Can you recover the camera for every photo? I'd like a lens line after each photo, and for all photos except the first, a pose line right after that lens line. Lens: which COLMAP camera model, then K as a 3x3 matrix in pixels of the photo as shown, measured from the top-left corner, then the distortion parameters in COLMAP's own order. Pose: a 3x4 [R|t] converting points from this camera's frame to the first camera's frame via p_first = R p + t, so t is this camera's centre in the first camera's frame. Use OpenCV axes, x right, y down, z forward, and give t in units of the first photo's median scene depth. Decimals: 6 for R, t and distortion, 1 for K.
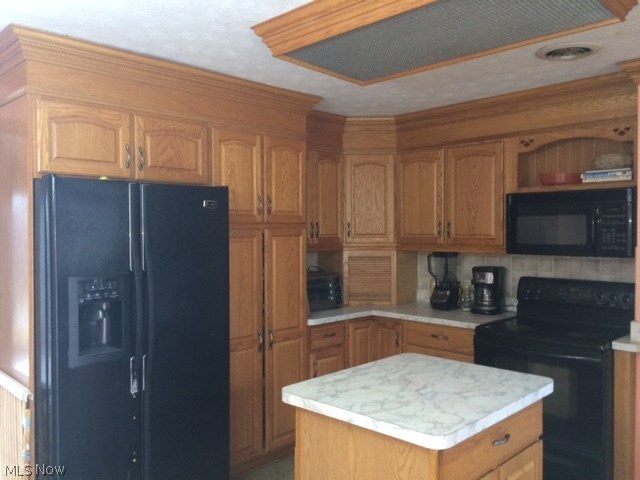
lens RADIAL K [[547.4, 0, 320.0], [0, 547.4, 238.8], [0, 0, 1]] dist [0.021039, 0.002947]
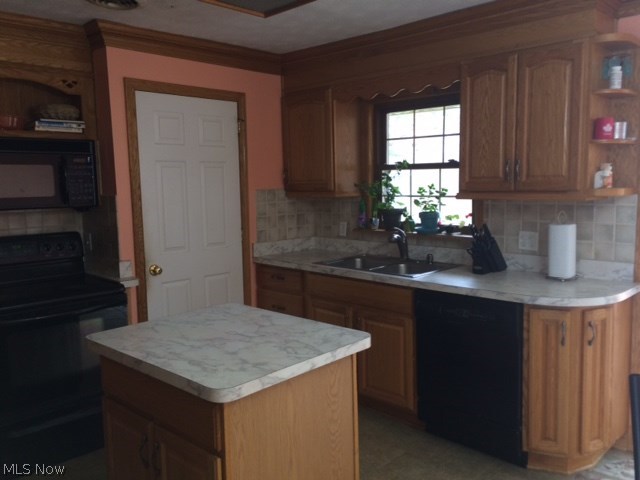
lens RADIAL K [[547.4, 0, 320.0], [0, 547.4, 239.8], [0, 0, 1]] dist [0.021039, 0.002947]
pose [[-0.024531, -0.107250, 0.993929, -0.736440], [0.034439, 0.993548, 0.108059, -0.002208], [-0.999106, 0.036881, -0.020679, 0.815835]]
